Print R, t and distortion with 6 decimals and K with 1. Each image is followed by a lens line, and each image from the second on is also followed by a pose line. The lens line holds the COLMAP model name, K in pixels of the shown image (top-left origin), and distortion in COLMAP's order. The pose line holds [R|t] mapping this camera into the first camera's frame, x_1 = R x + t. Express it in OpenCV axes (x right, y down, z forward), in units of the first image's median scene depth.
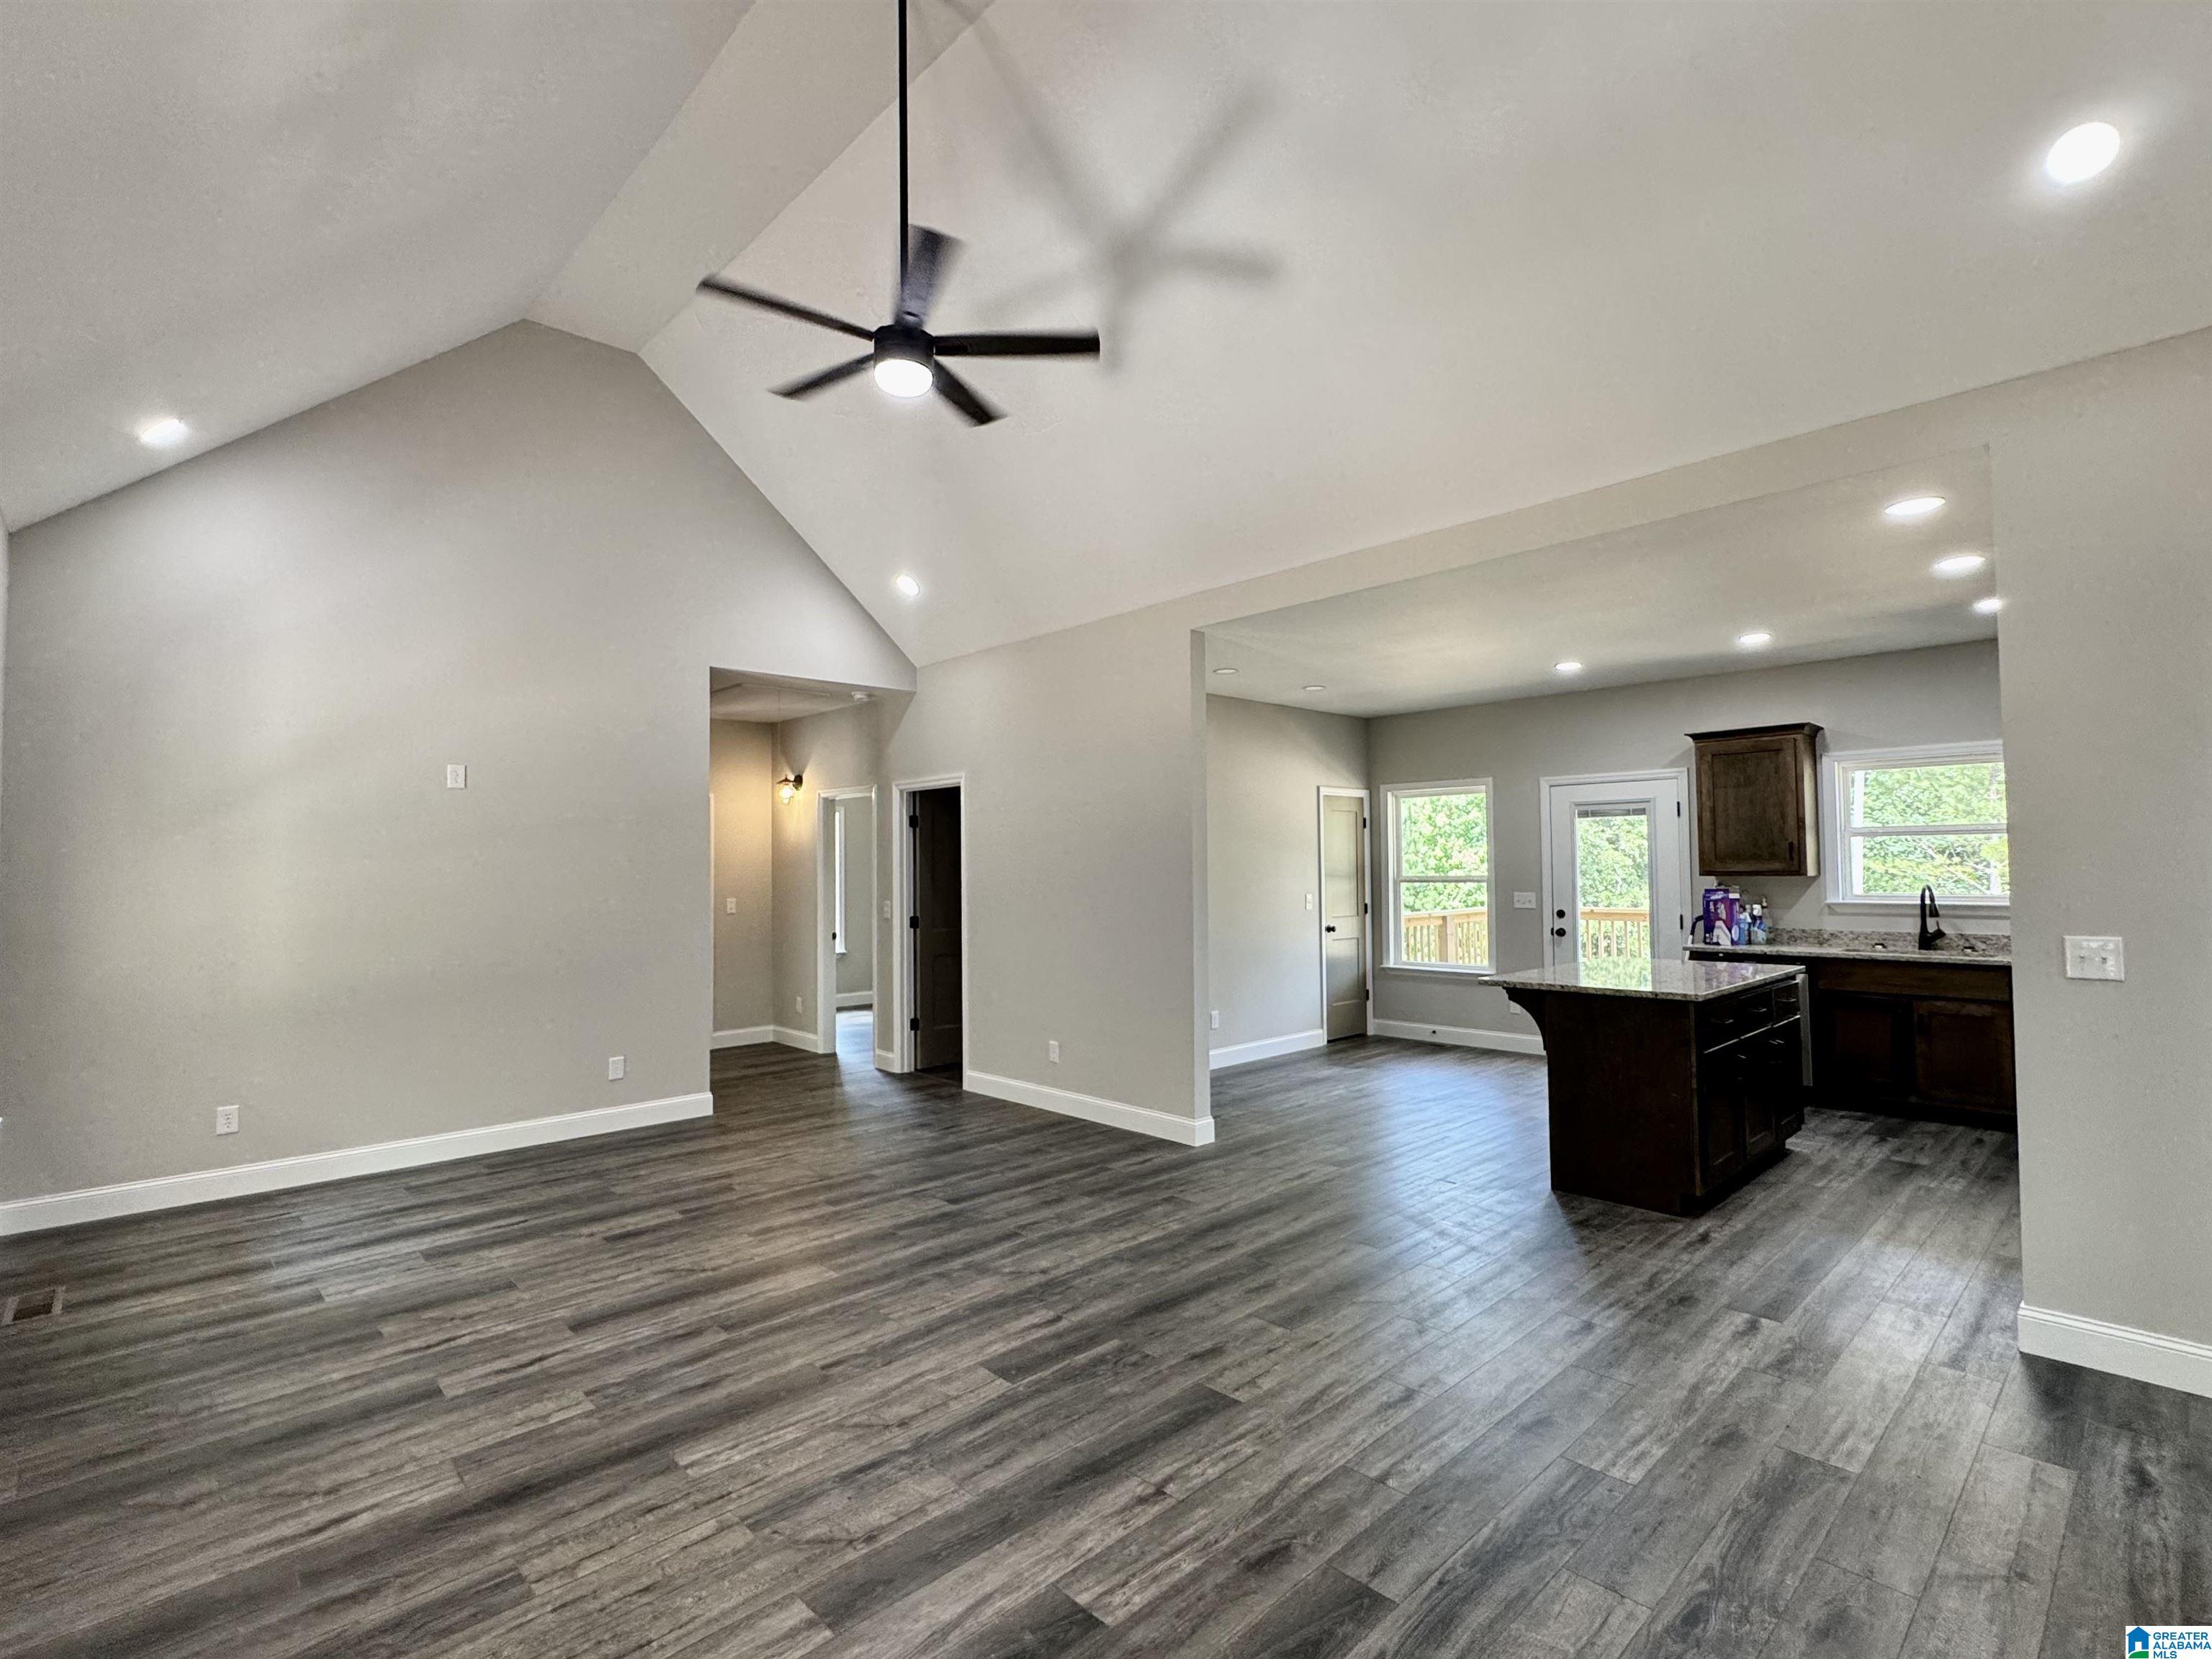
lens RADIAL K [[1055.8, 0, 1102.0], [0, 1055.8, 830.7], [0, 0, 1]] dist [-0.004261, 0.000338]
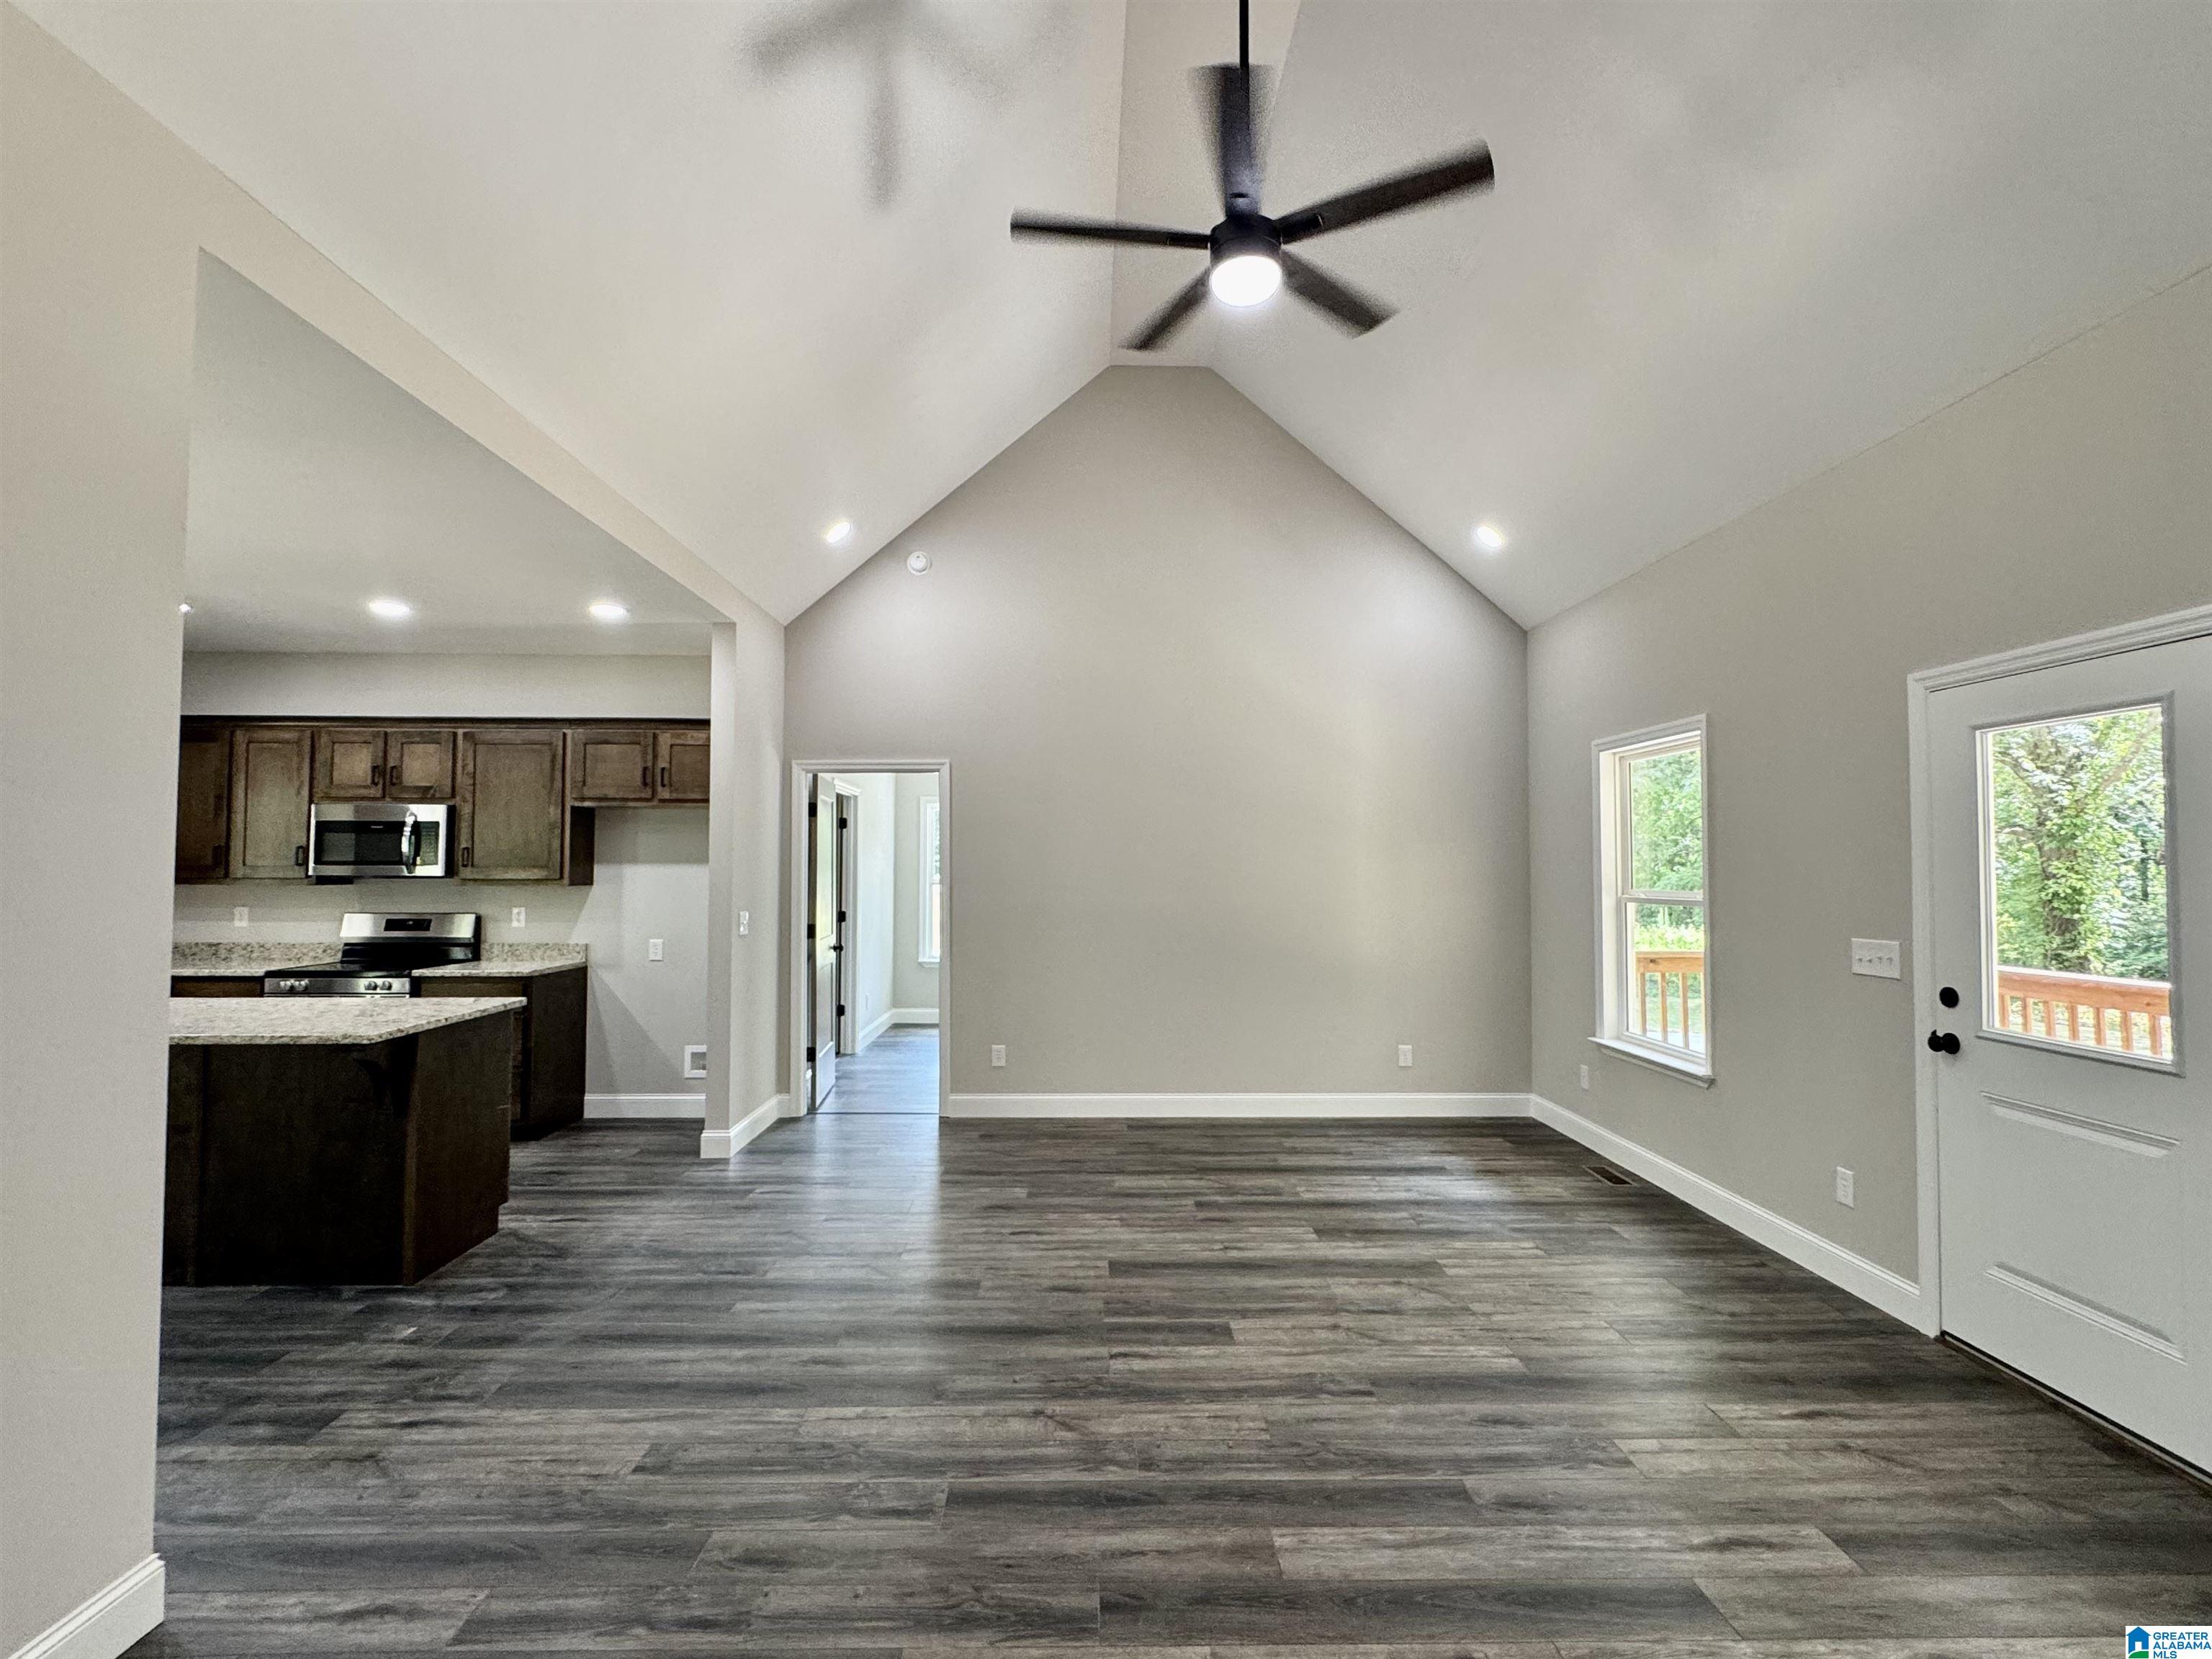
lens RADIAL K [[1055.8, 0, 1095.4], [0, 1055.8, 825.3], [0, 0, 1]] dist [-0.004261, 0.000338]
pose [[-0.739315, 0.035345, 0.672432, -0.715458], [-0.018966, 0.997132, -0.073264, 0.068881], [-0.673093, -0.066918, -0.736524, 1.844072]]
